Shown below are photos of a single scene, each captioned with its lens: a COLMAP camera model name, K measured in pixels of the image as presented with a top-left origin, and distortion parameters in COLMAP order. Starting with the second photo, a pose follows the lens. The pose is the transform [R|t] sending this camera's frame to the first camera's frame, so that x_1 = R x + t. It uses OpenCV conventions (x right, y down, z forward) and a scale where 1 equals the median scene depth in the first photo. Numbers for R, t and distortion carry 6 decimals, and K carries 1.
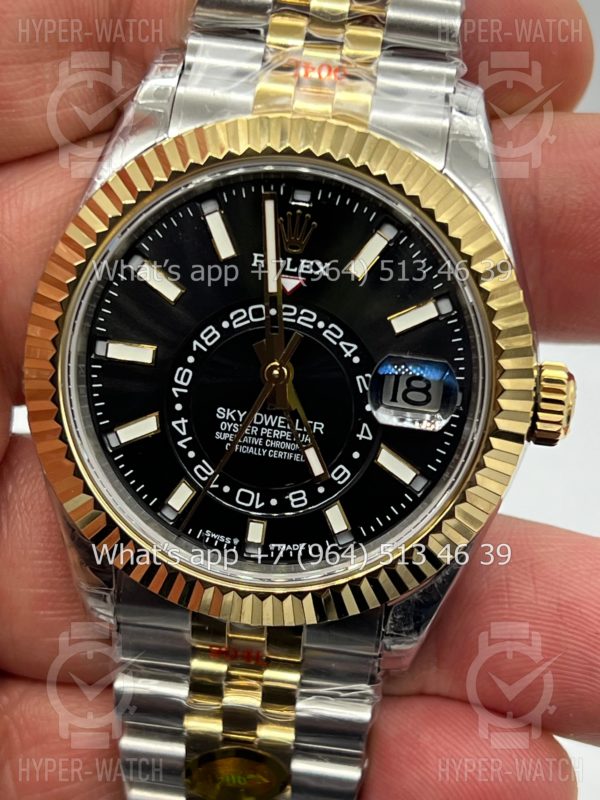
lens RADIAL K [[2060.0, 0, 295.0], [0, 2060.0, 405.9], [0, 0, 1]] dist [0.229811, 0.000000]
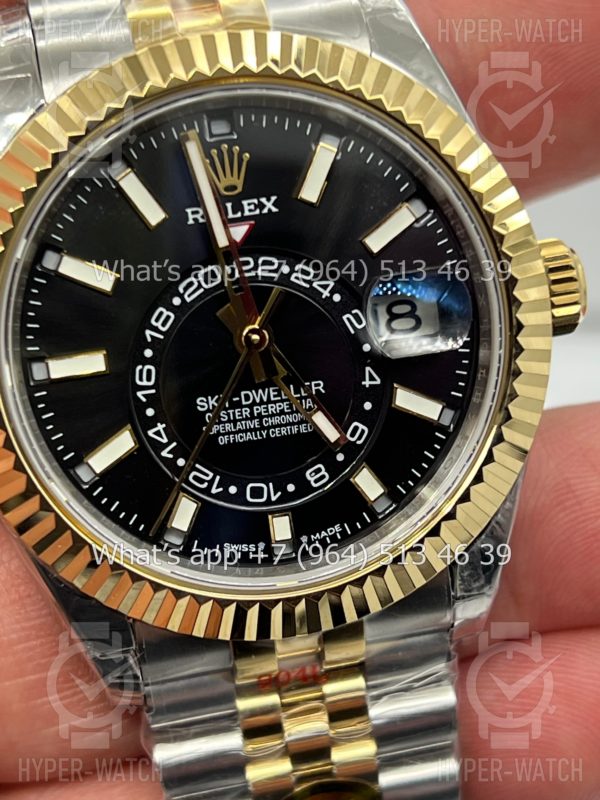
lens RADIAL K [[2060.0, 0, 305.4], [0, 2060.0, 402.1], [0, 0, 1]] dist [0.229811, 0.000000]
pose [[0.942283, -0.286915, 0.172578, -0.140612], [0.289773, 0.957053, 0.008949, 0.007345], [-0.167734, 0.041577, 0.984955, 0.167906]]
